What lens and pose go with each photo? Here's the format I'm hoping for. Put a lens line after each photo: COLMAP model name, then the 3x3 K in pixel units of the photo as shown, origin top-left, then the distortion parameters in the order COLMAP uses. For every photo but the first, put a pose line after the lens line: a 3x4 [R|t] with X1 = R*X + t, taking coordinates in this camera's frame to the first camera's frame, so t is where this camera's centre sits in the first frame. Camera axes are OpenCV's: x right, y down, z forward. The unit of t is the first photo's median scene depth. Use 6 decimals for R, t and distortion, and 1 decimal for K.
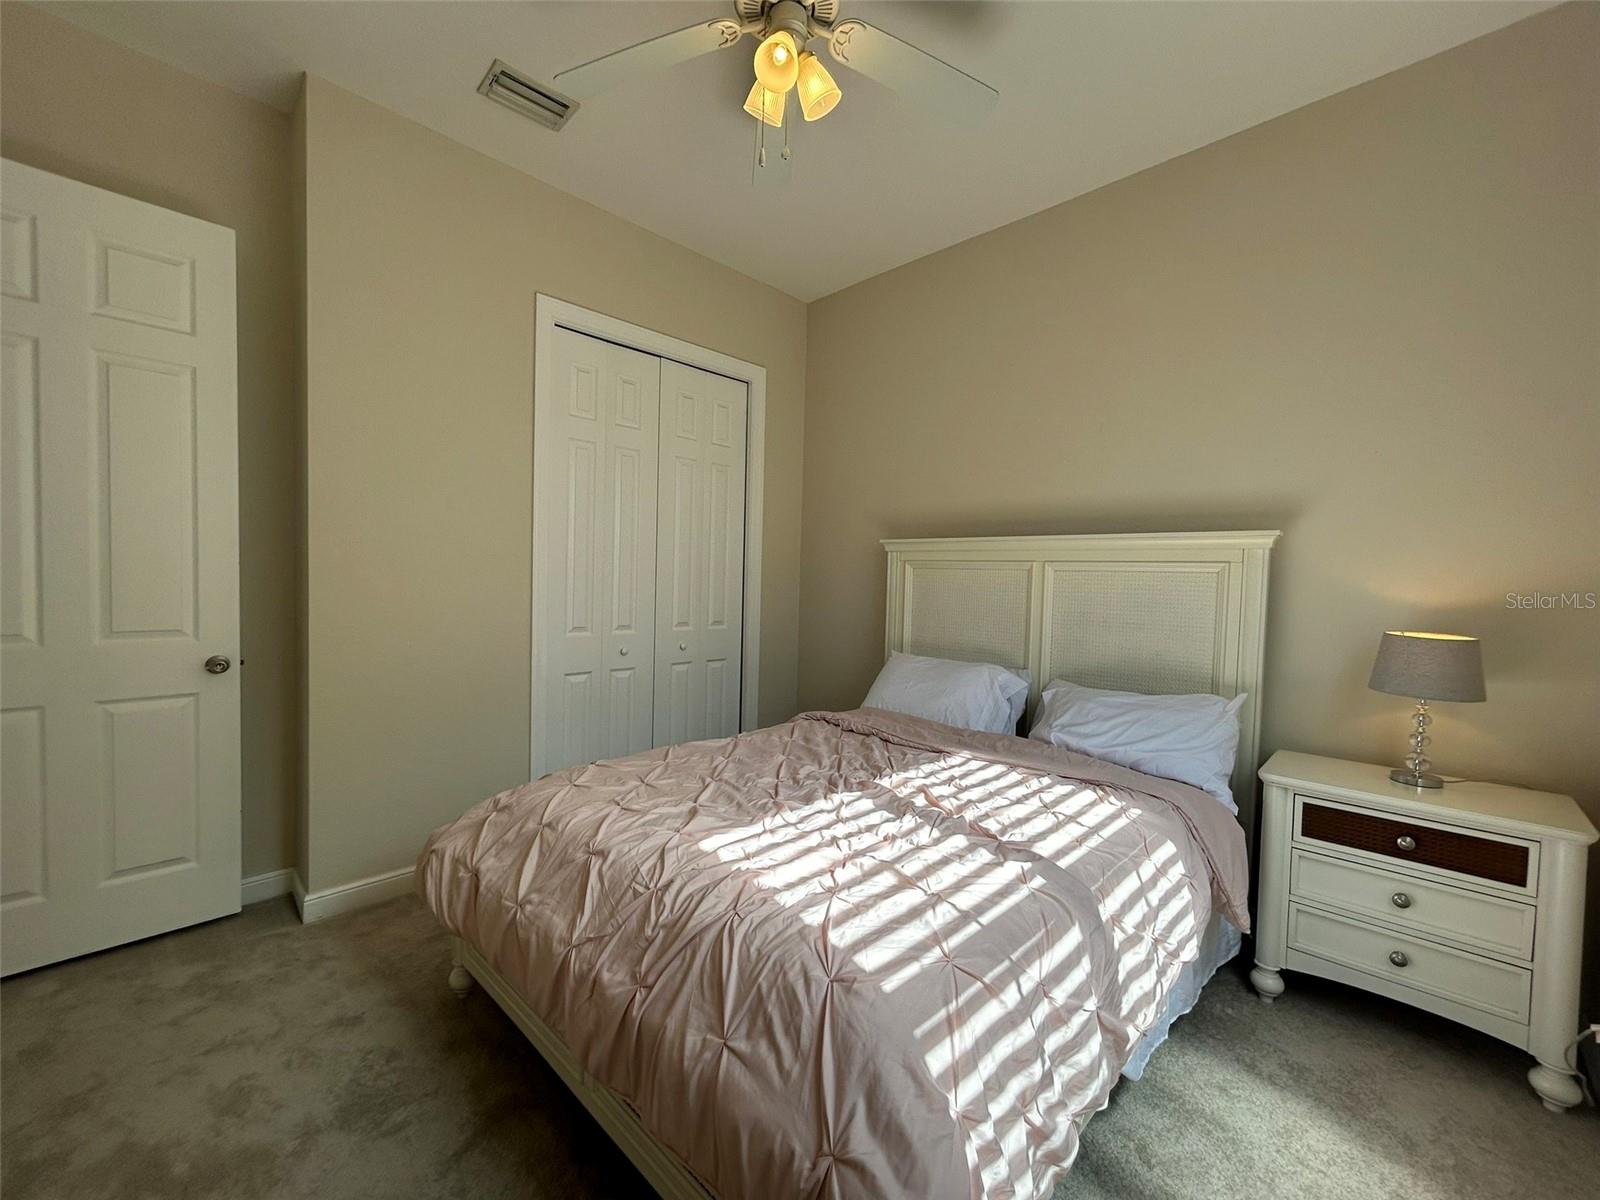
lens RADIAL K [[644.5, 0, 802.2], [0, 644.5, 599.4], [0, 0, 1]] dist [0.002309, -0.000254]
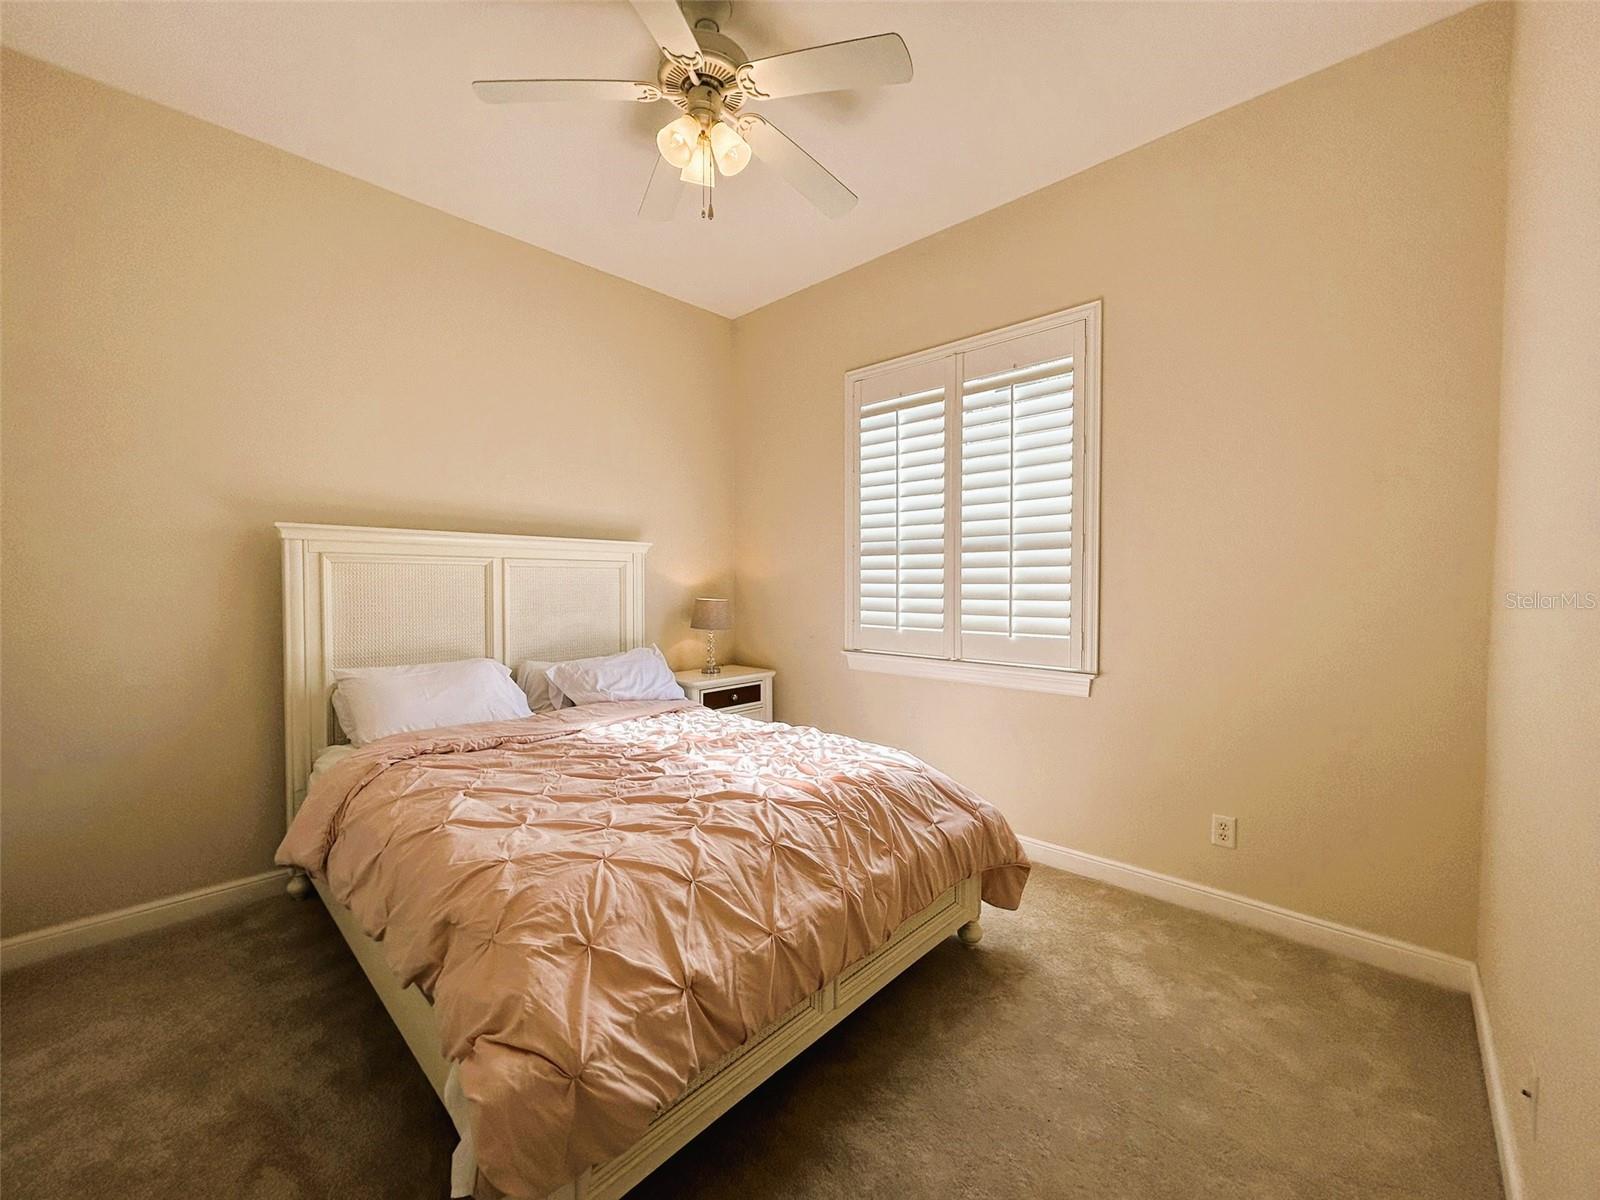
lens RADIAL K [[644.5, 0, 800.9], [0, 644.5, 595.1], [0, 0, 1]] dist [0.002309, -0.000254]
pose [[-0.019047, -0.046357, 0.998743, -1.076930], [0.032667, 0.998362, 0.046963, -0.045715], [-0.999285, 0.033521, -0.017501, 0.765526]]
